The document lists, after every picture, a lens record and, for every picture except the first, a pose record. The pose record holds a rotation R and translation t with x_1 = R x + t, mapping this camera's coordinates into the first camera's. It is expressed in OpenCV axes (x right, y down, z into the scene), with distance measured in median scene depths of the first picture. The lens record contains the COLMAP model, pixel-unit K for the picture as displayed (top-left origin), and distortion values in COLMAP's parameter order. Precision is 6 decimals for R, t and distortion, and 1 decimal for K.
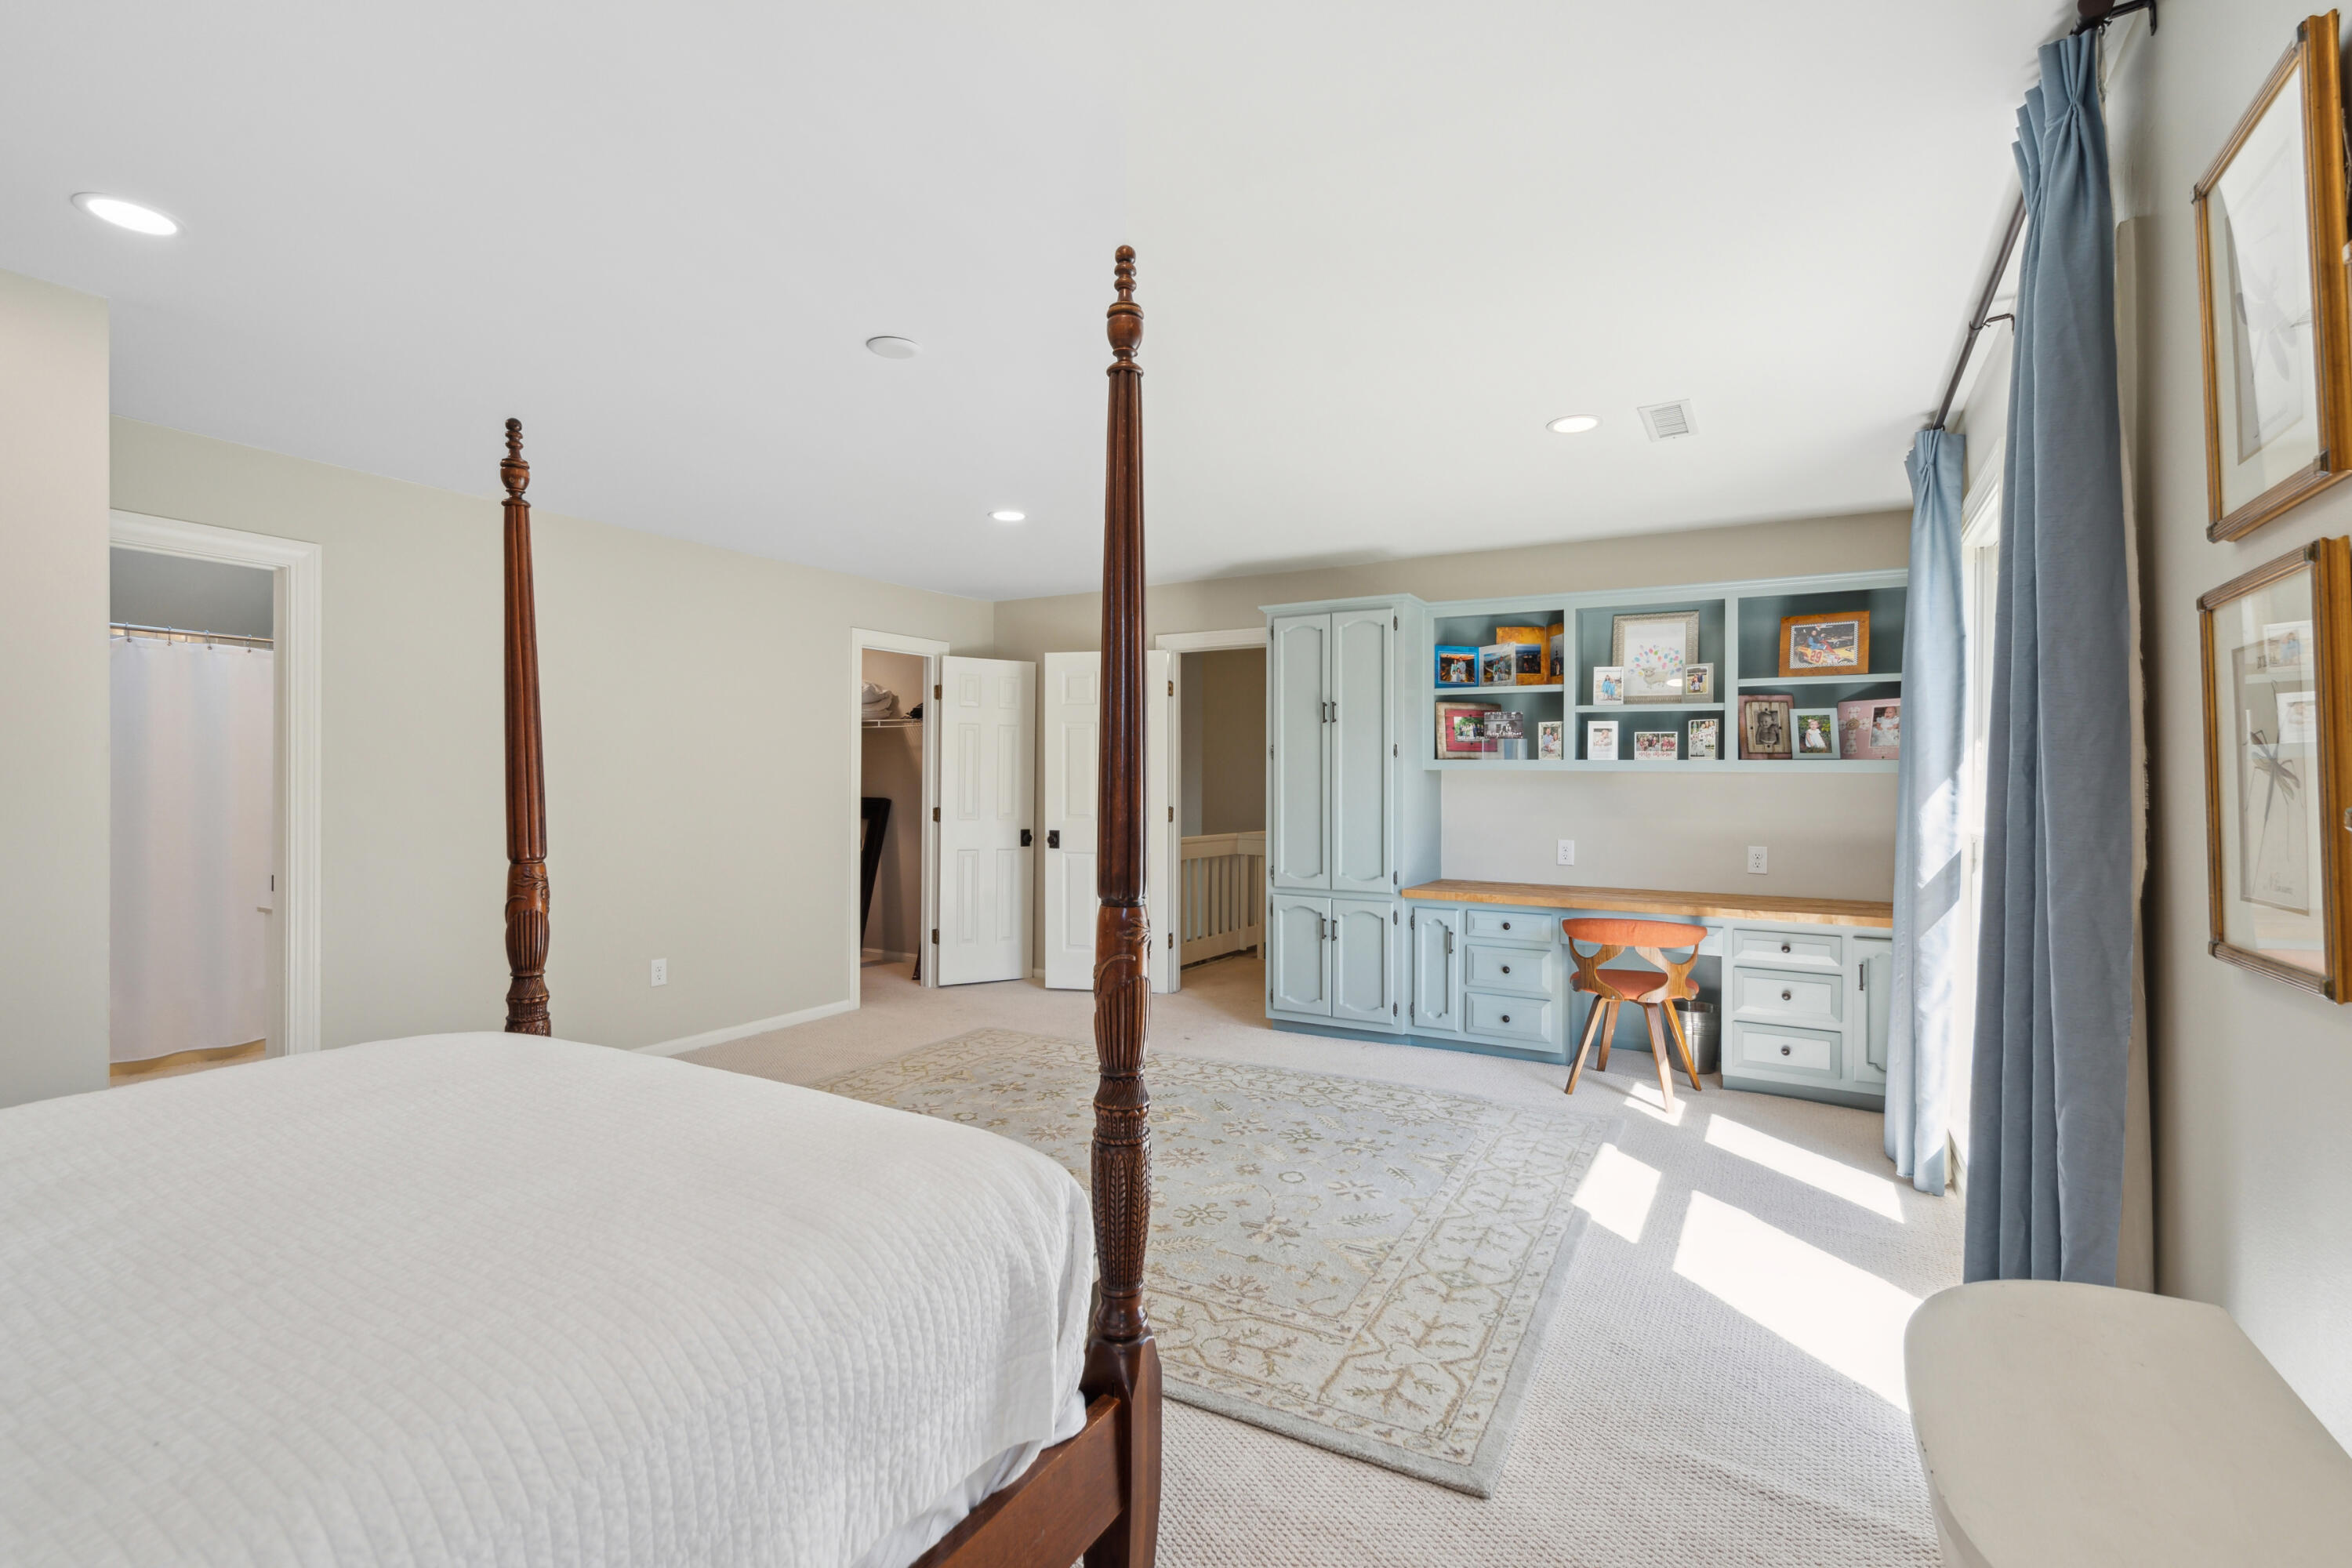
lens RADIAL K [[1066.4, 0, 1176.0], [0, 1066.4, 774.8], [0, 0, 1]] dist [-0.010216, 0.000210]
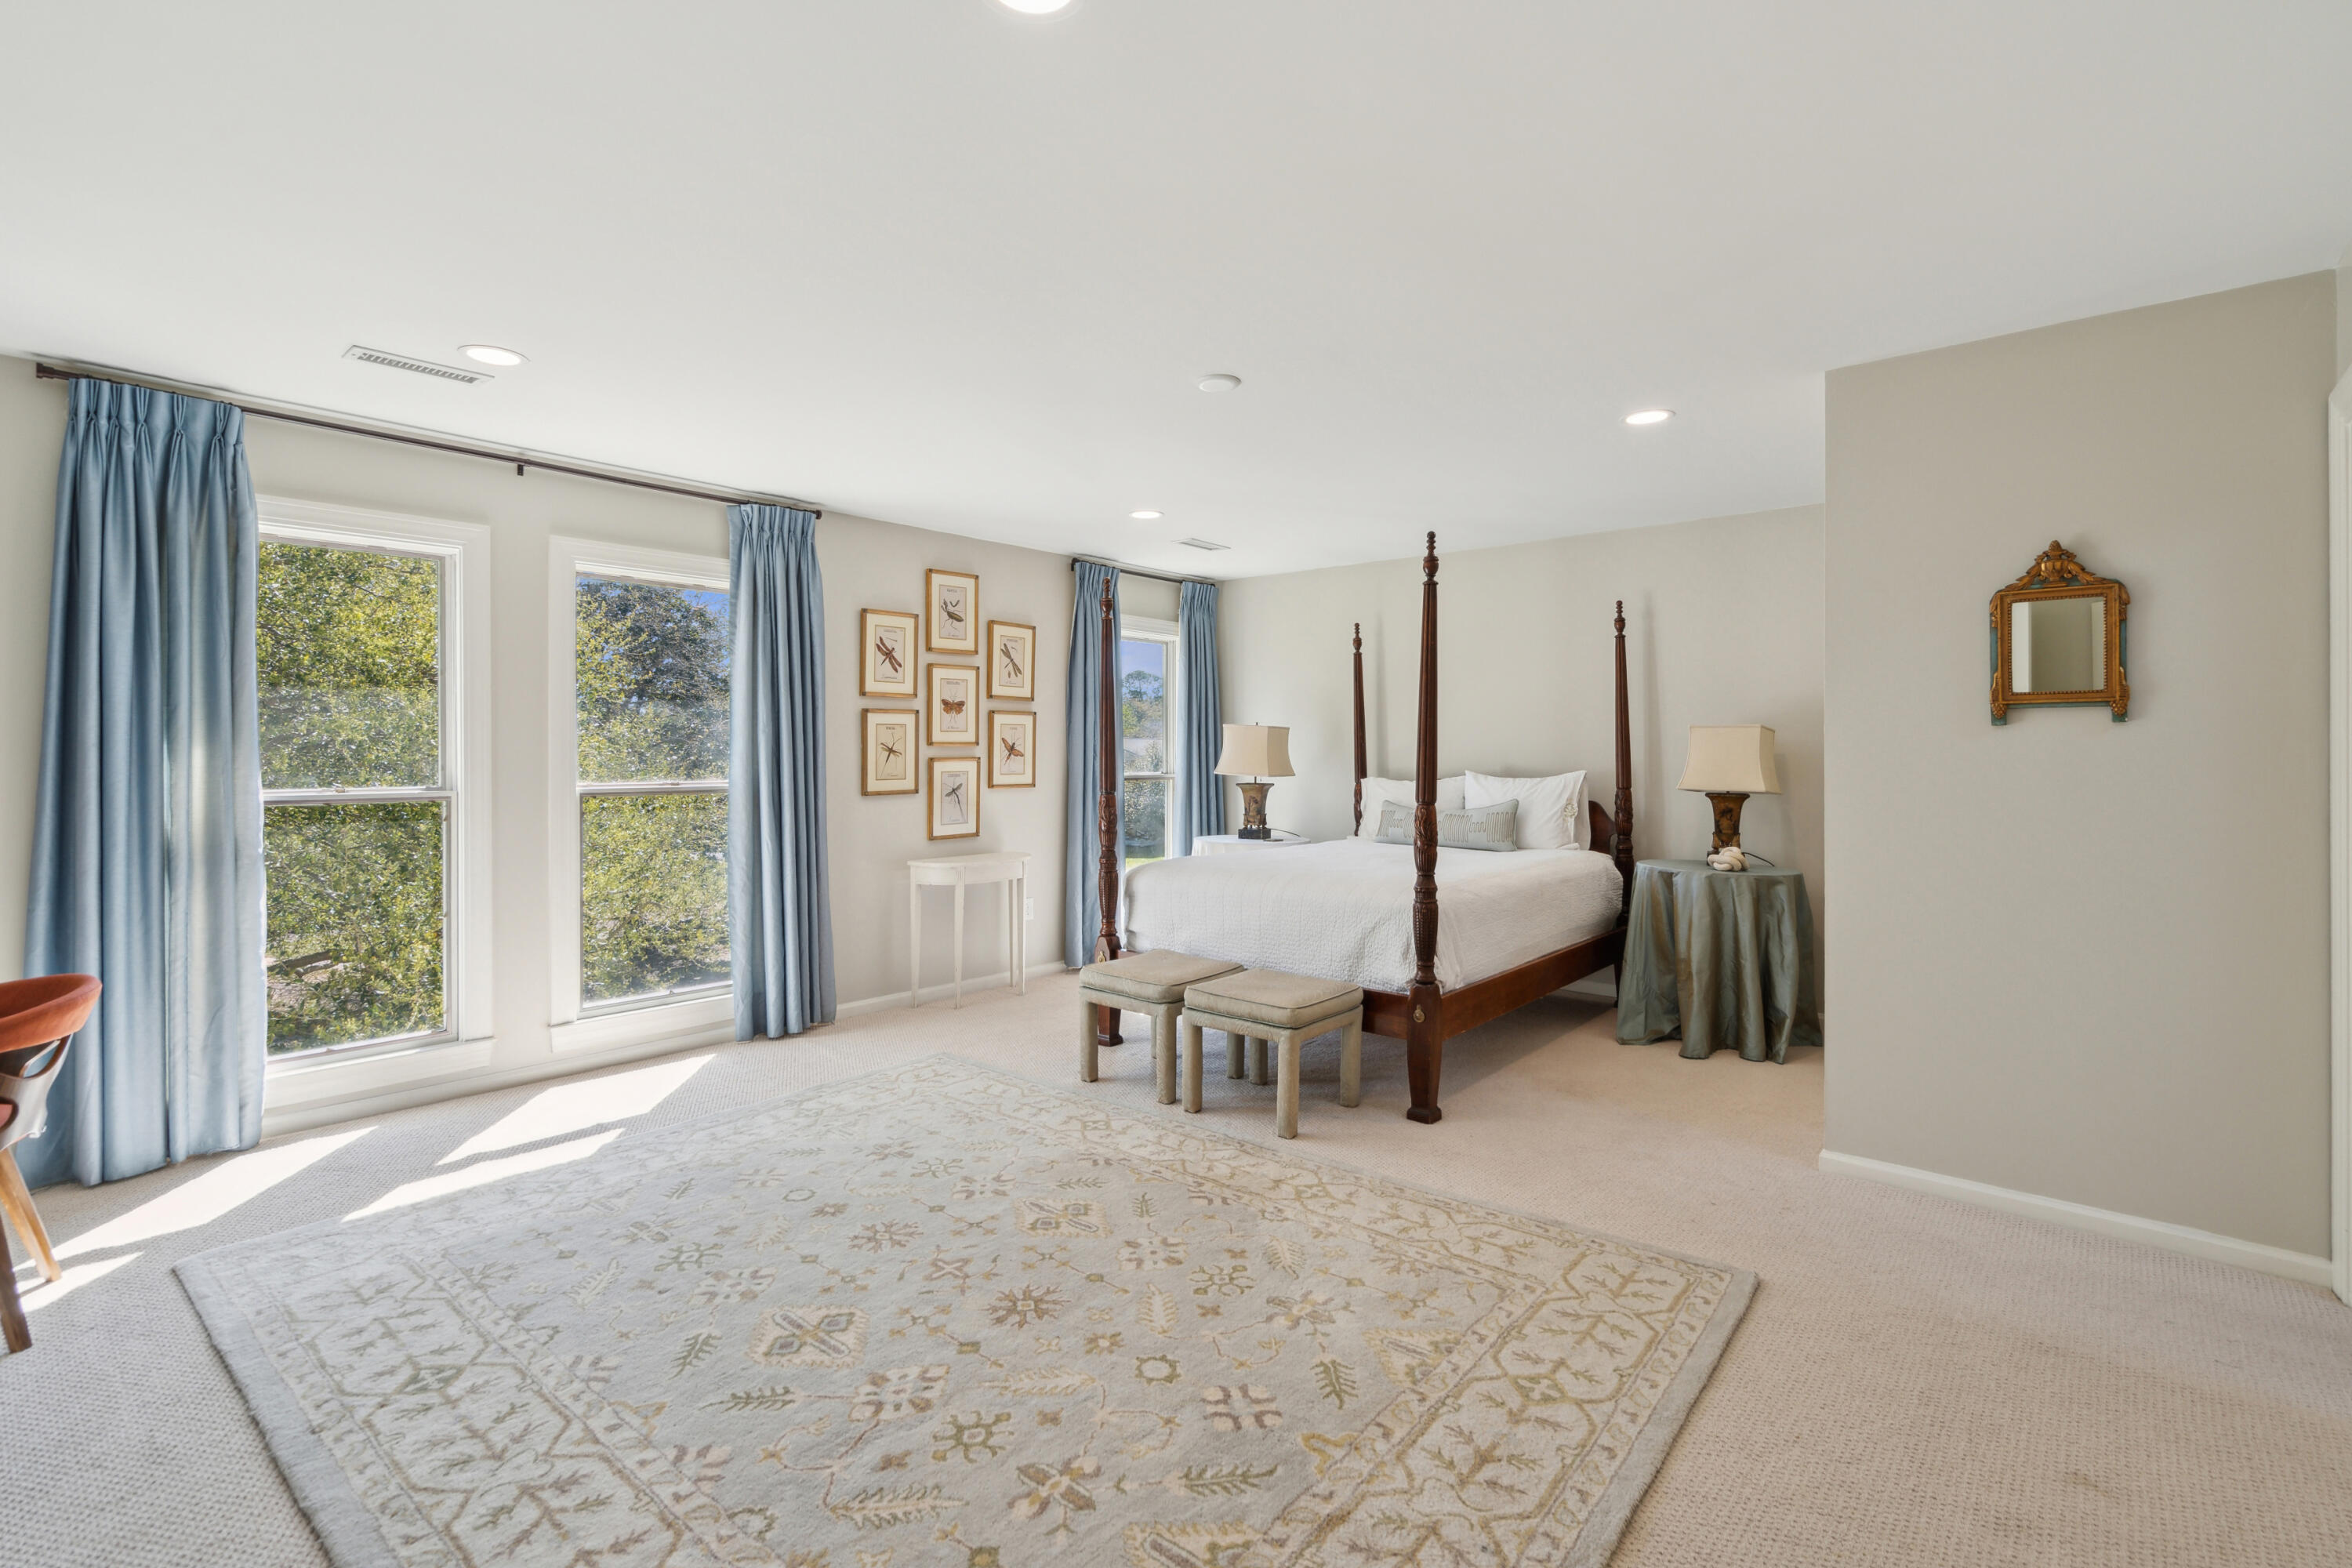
lens RADIAL K [[1066.4, 0, 1179.2], [0, 1066.4, 768.6], [0, 0, 1]] dist [-0.010216, 0.000210]
pose [[-0.984944, -0.001349, 0.172870, -0.333794], [-0.000818, 0.999995, 0.003142, 0.016396], [-0.172873, 0.002953, -0.984940, 1.697467]]
